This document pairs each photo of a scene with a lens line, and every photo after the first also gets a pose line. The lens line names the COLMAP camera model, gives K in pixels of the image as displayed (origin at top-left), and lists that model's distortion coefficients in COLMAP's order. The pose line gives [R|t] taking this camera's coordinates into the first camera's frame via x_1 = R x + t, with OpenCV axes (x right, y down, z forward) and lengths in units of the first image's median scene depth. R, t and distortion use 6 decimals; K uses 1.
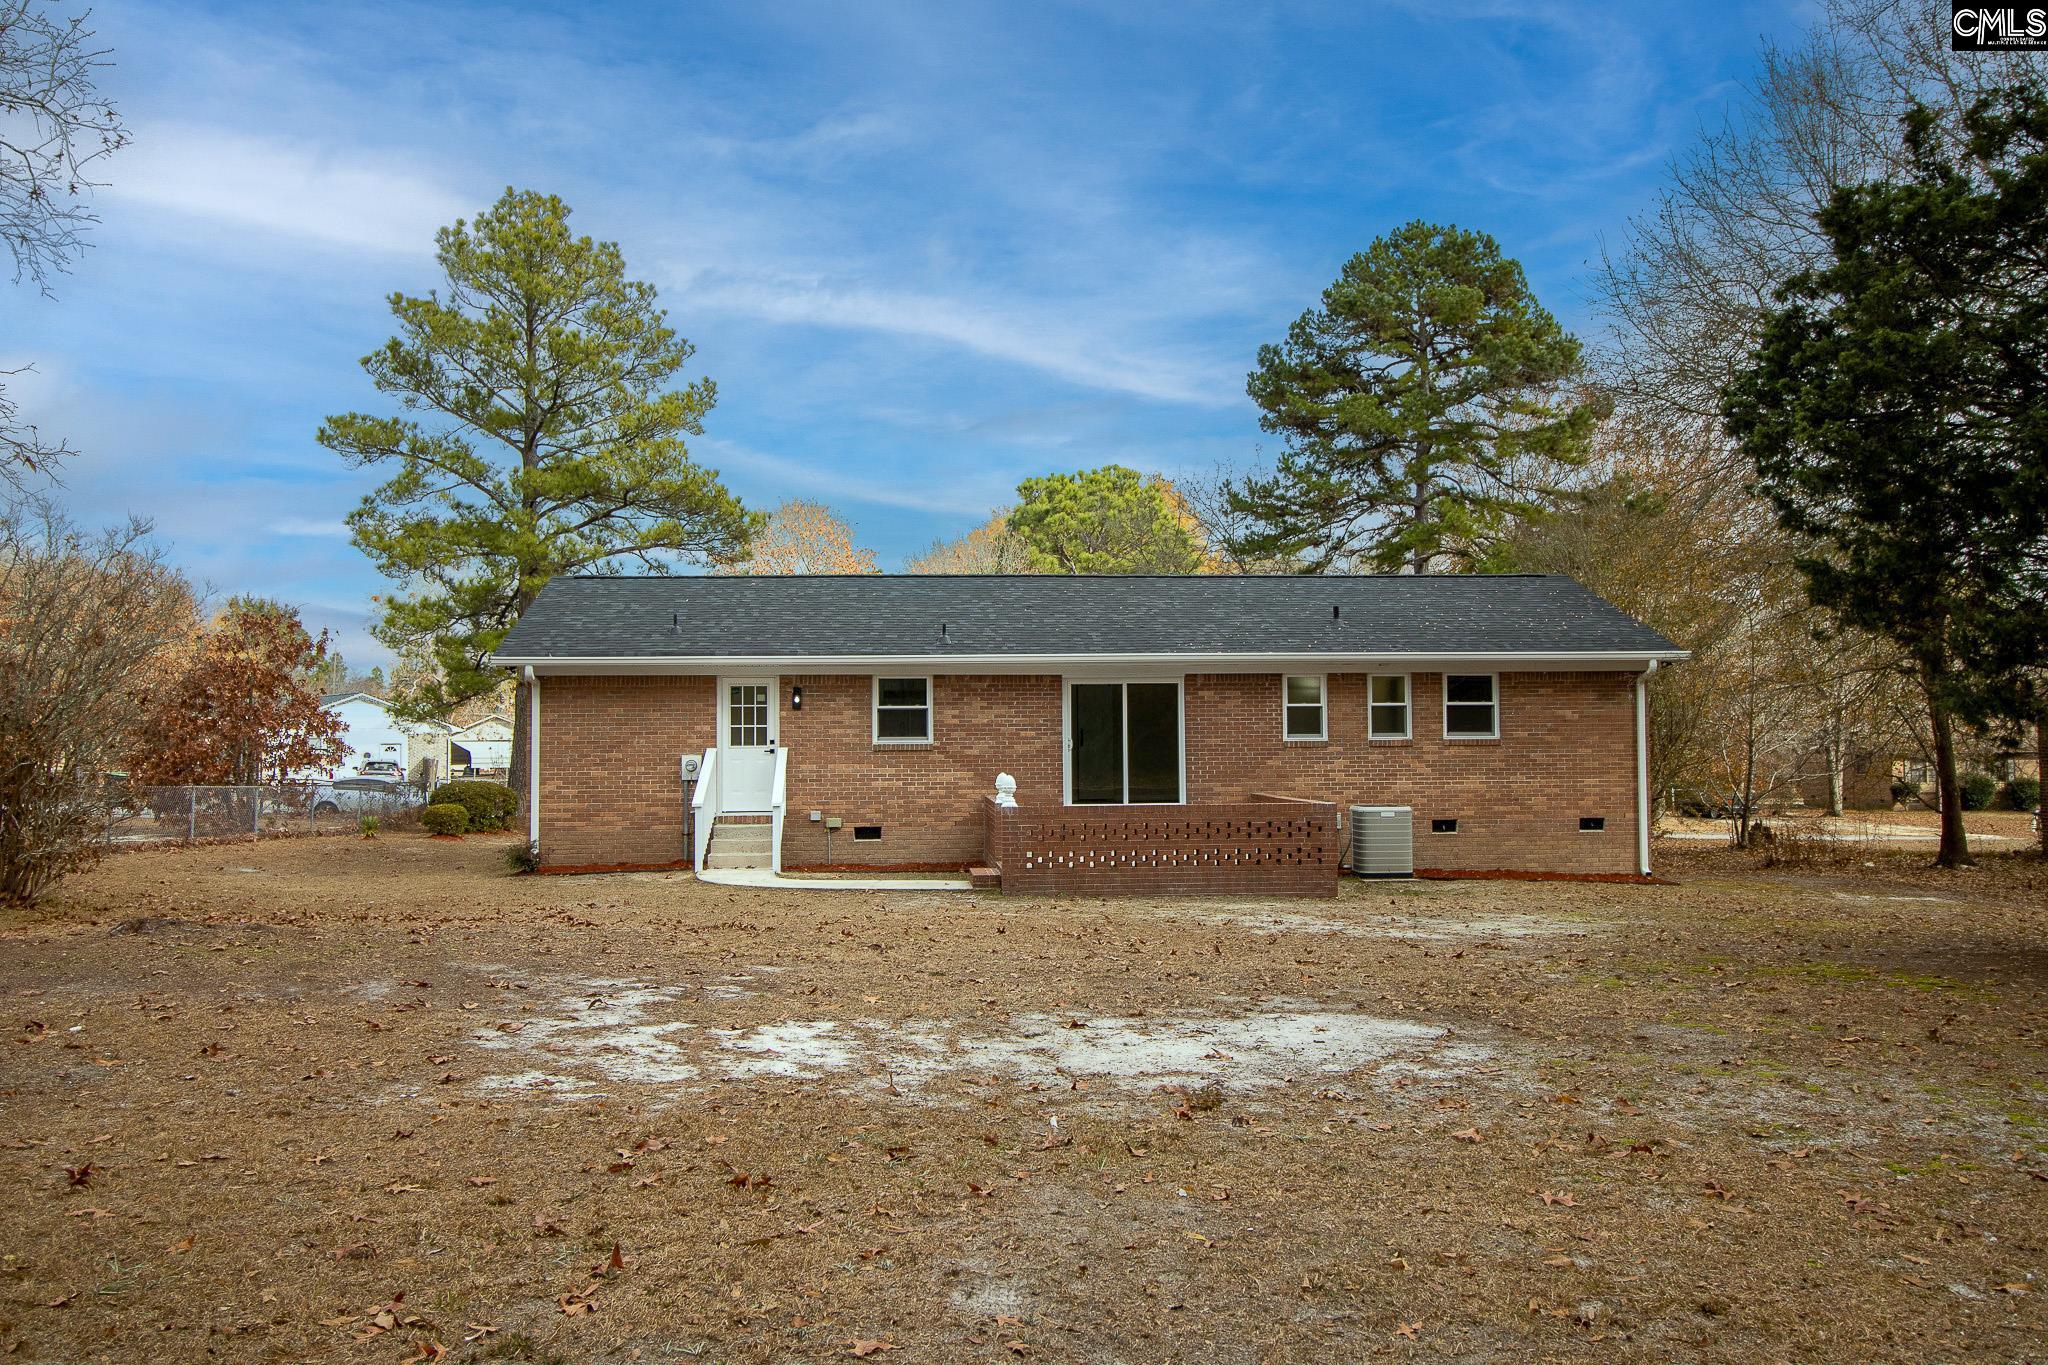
lens RADIAL K [[1619.3, 0, 1016.6], [0, 1619.3, 681.3], [0, 0, 1]] dist [0.014629, 0.002749]
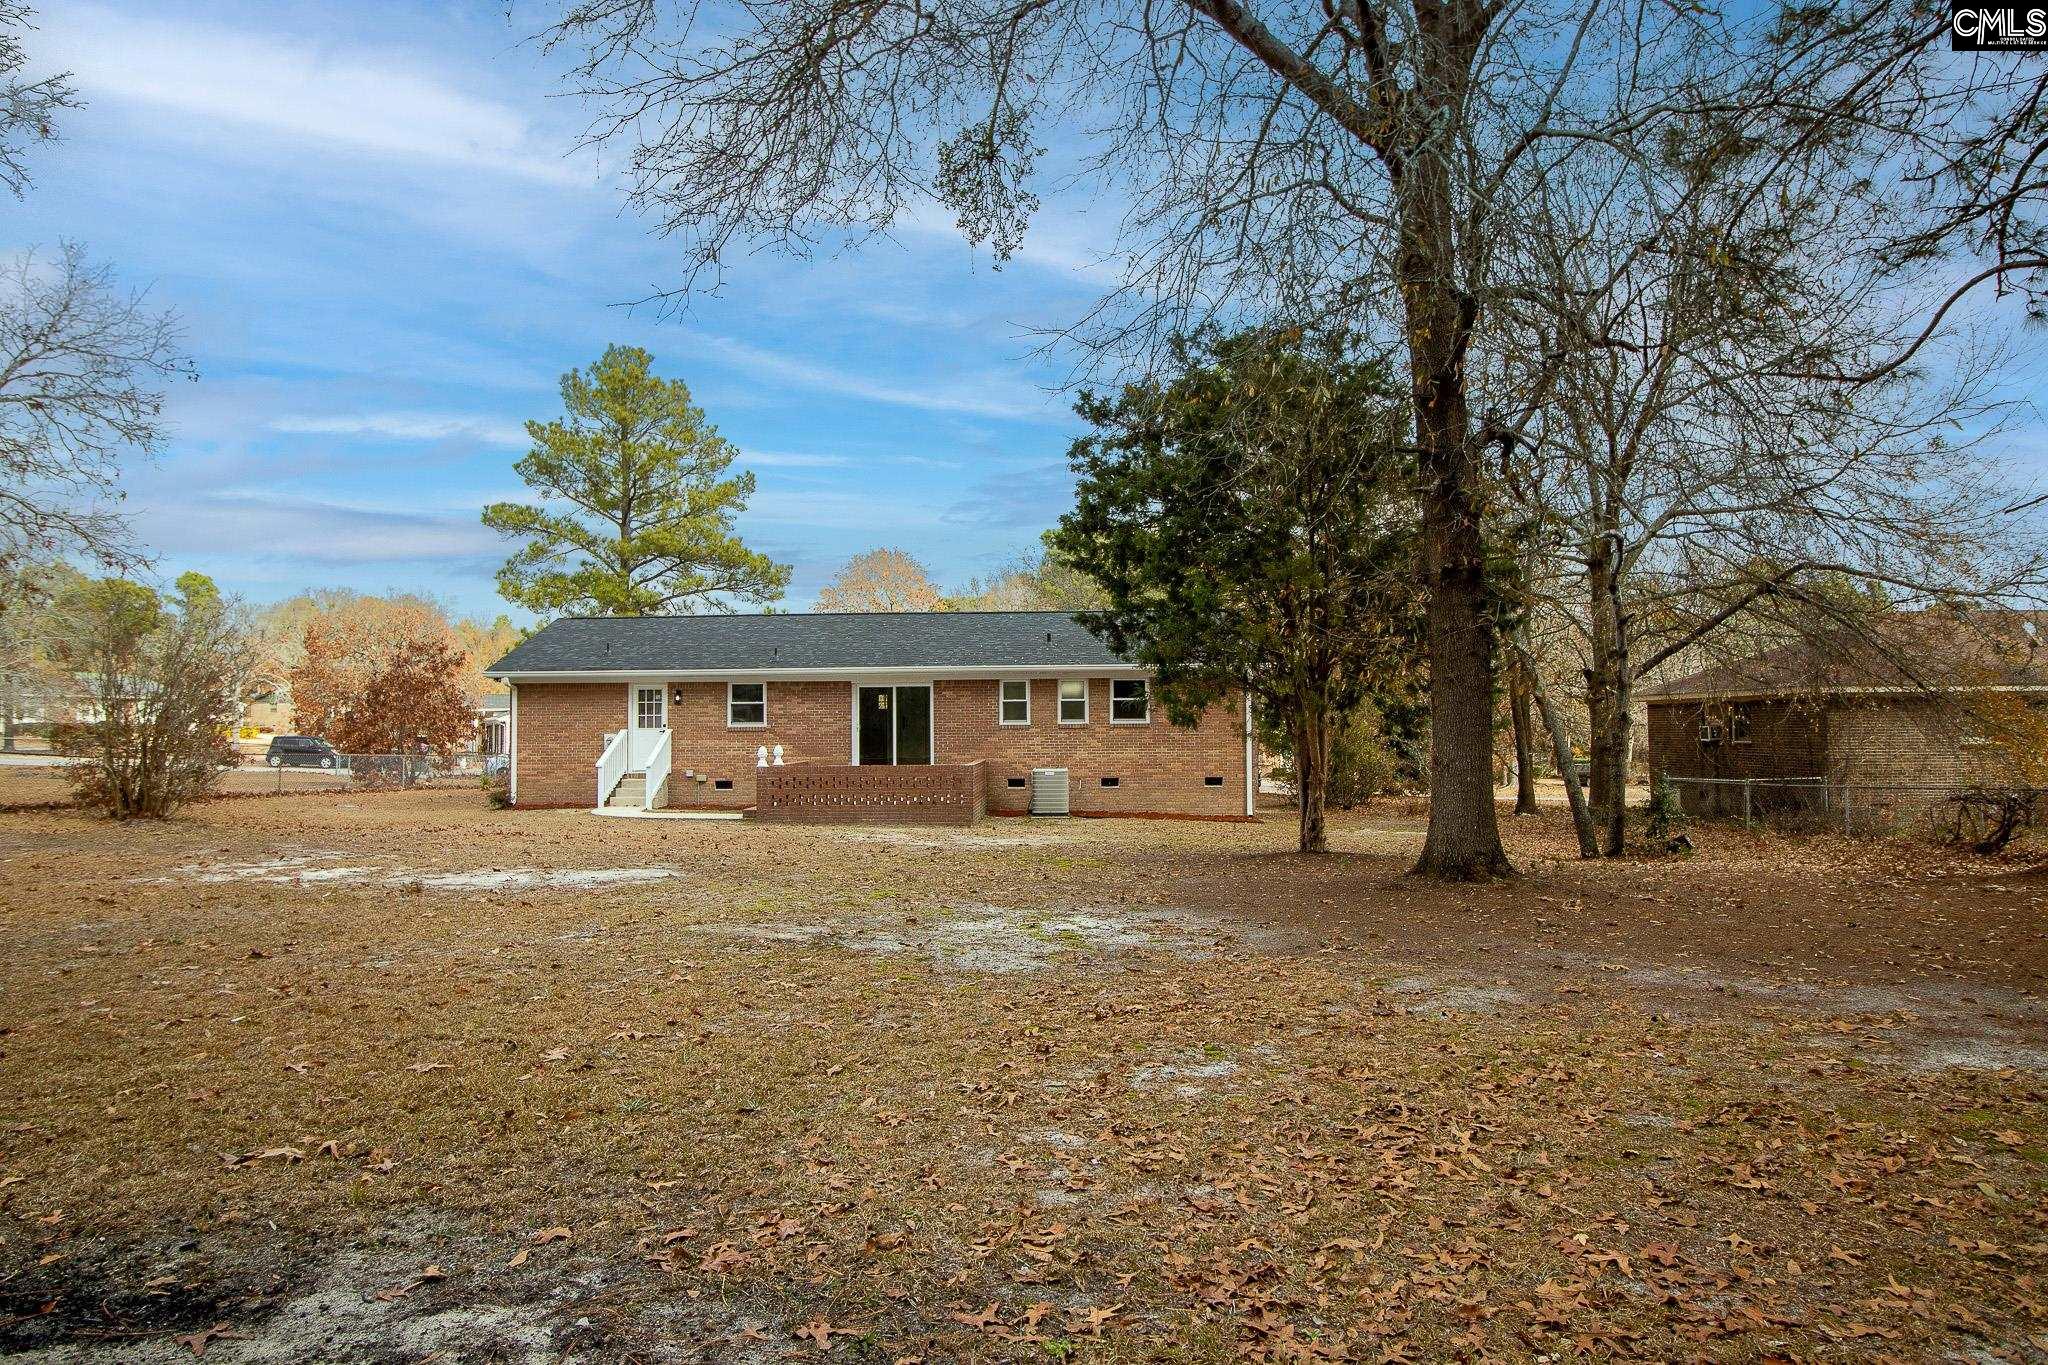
lens RADIAL K [[1289.3, 0, 1020.6], [0, 1289.3, 678.3], [0, 0, 1]] dist [0.007257, -0.000408]
pose [[0.992909, -0.005151, -0.118768, 0.326182], [0.005080, 0.999987, -0.000900, -0.004786], [0.118771, 0.000290, 0.992922, -0.176586]]
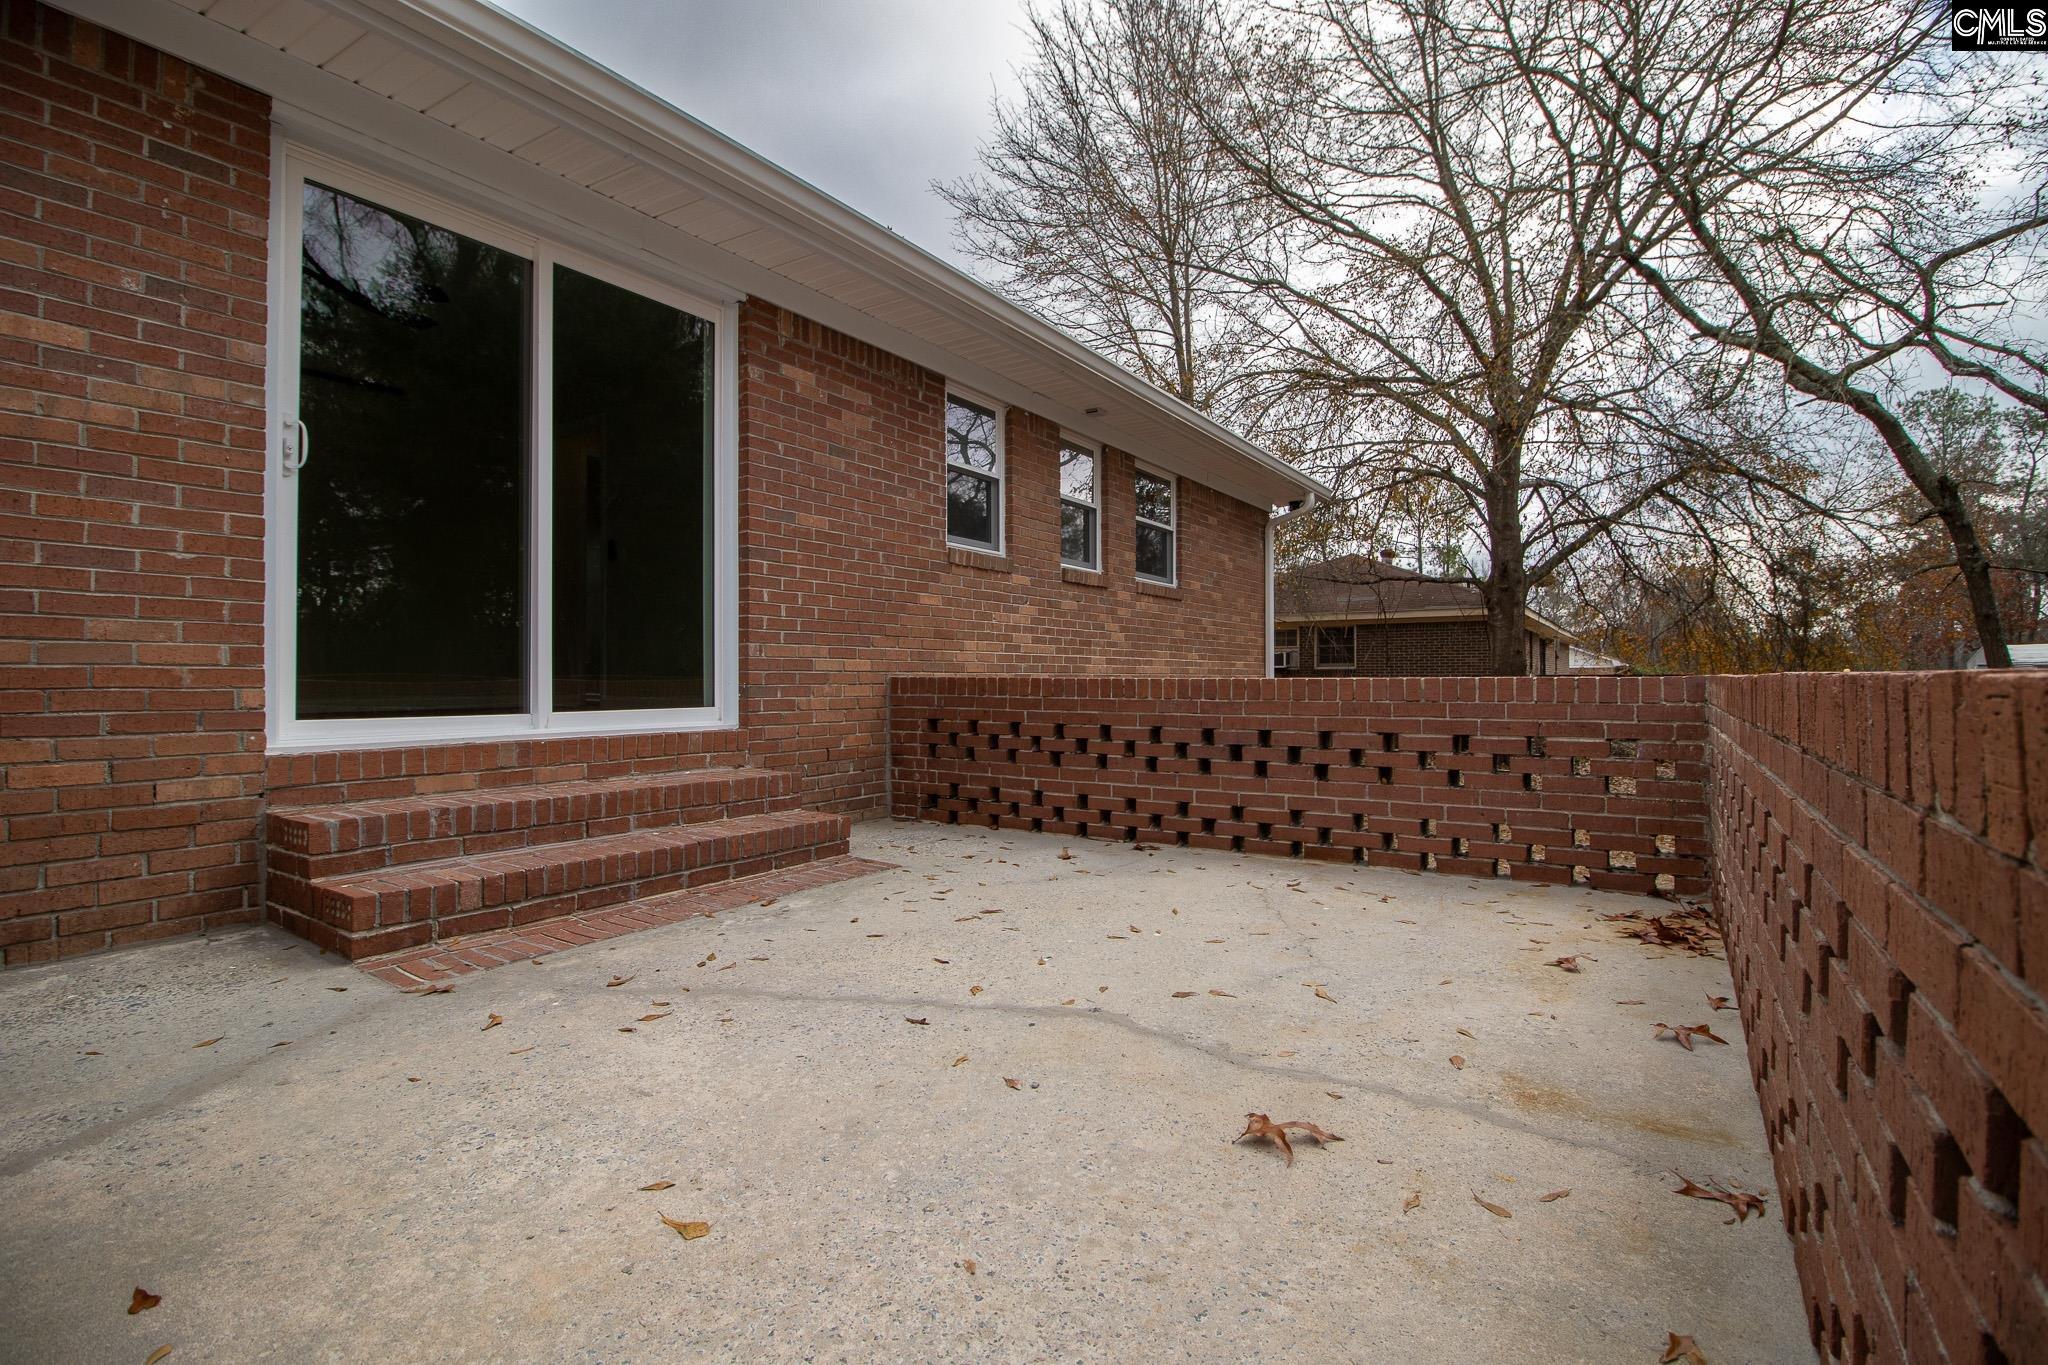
lens RADIAL K [[949.5, 0, 1030.6], [0, 949.5, 672.8], [0, 0, 1]] dist [-0.001521, -0.010967]
pose [[0.620436, 0.012285, 0.784161, -0.004624], [-0.032084, 0.999438, 0.009727, 0.064893], [-0.783601, -0.031194, 0.620481, 0.840494]]
